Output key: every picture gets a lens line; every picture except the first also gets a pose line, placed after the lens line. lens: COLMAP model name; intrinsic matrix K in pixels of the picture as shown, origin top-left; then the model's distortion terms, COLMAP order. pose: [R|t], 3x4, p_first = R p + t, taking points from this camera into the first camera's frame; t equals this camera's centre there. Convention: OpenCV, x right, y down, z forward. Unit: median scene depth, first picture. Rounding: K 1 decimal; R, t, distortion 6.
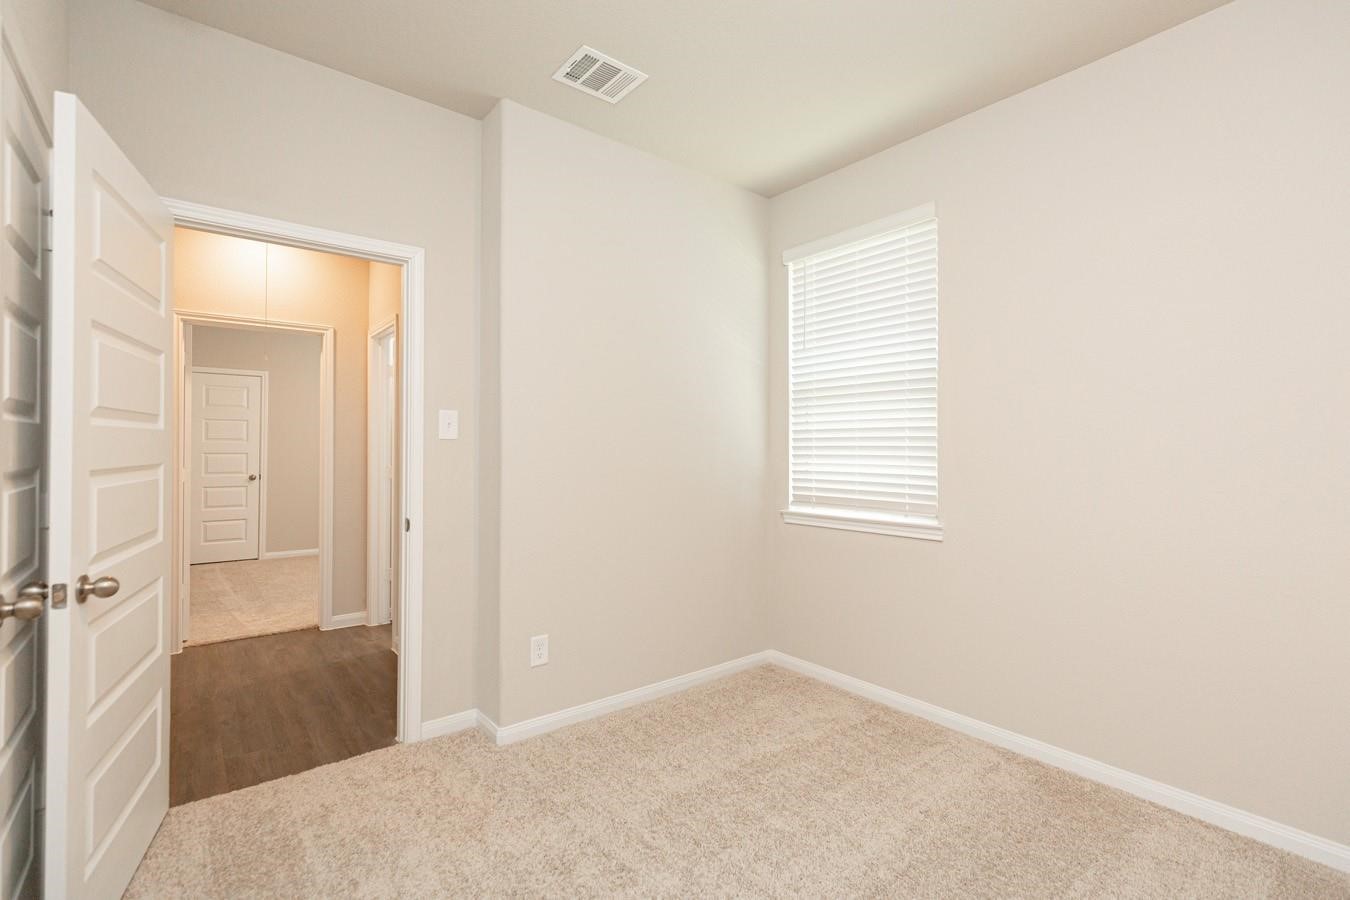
lens RADIAL K [[610.2, 0, 667.8], [0, 610.2, 443.3], [0, 0, 1]] dist [0.002291, -0.000024]
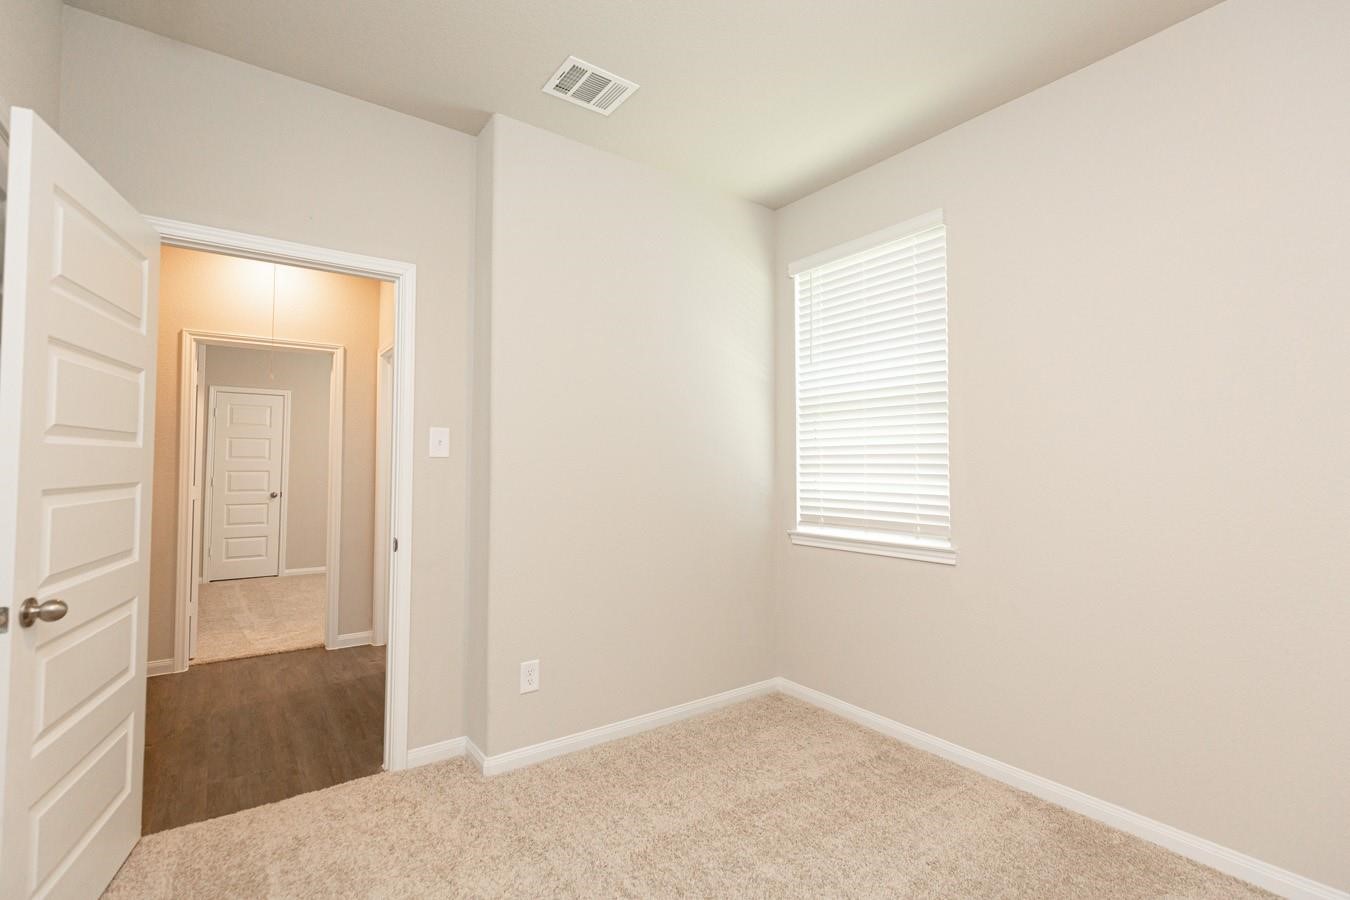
lens RADIAL K [[610.2, 0, 667.8], [0, 610.2, 443.3], [0, 0, 1]] dist [0.002291, -0.000024]
pose [[0.998965, -0.002153, -0.045445, 0.057809], [0.000843, 0.999584, -0.028825, -0.000331], [0.045488, 0.028757, 0.998551, 0.041283]]
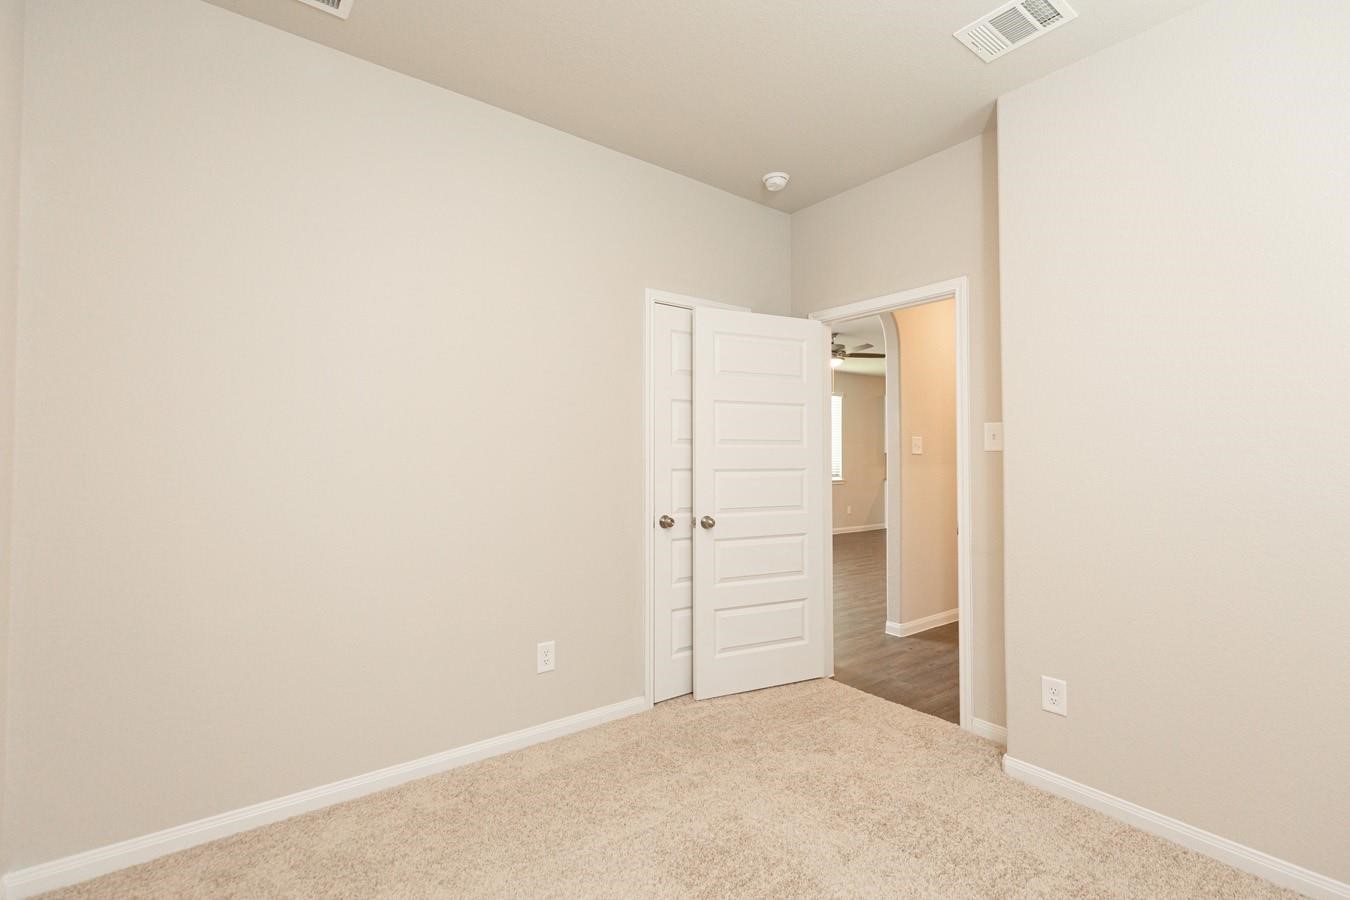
lens RADIAL K [[610.2, 0, 667.8], [0, 610.2, 443.3], [0, 0, 1]] dist [0.002291, -0.000024]
pose [[-0.011710, -0.022319, -0.999682, 0.736630], [0.005242, 0.999736, -0.022381, 0.000277], [0.999918, -0.005503, -0.011590, 0.516547]]
